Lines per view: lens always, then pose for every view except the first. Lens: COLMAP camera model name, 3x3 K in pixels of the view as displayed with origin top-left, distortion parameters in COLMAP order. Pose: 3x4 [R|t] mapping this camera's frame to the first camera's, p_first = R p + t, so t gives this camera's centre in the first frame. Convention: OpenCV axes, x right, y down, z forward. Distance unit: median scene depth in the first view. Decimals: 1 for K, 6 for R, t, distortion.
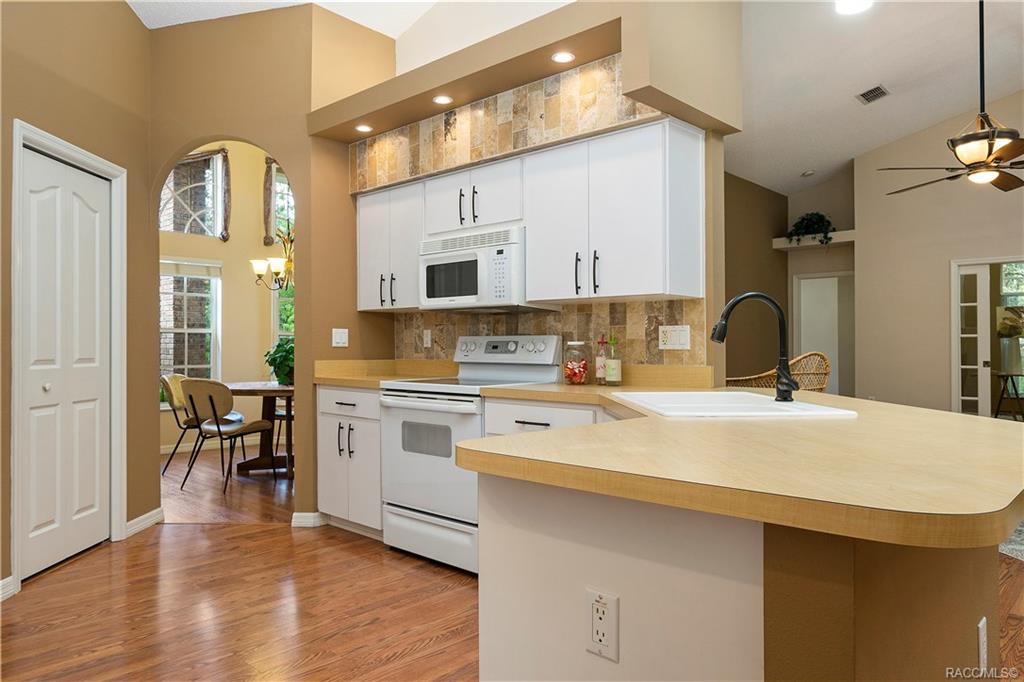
lens RADIAL K [[634.9, 0, 512.0], [0, 634.9, 341.0], [0, 0, 1]] dist [-0.000295, -0.000473]
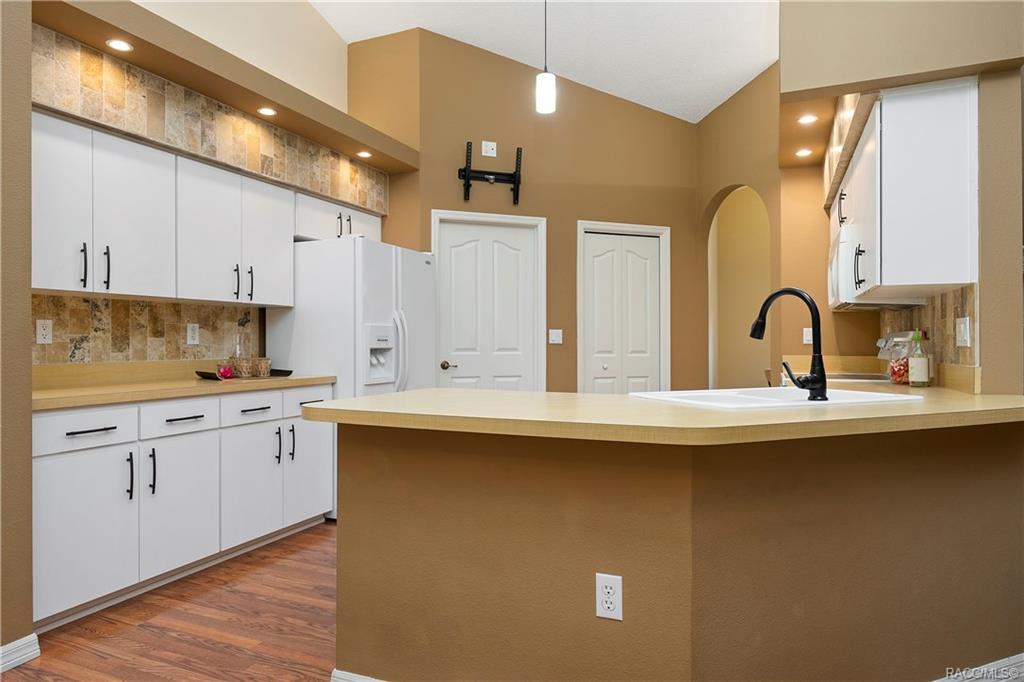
lens RADIAL K [[629.0, 0, 512.0], [0, 629.0, 341.0], [0, 0, 1]] dist [-0.001017, 0.000021]
pose [[-0.313727, -0.003640, 0.949506, -1.120383], [-0.008083, 0.999967, 0.001163, 0.000099], [-0.949479, -0.007310, -0.313746, 0.843192]]
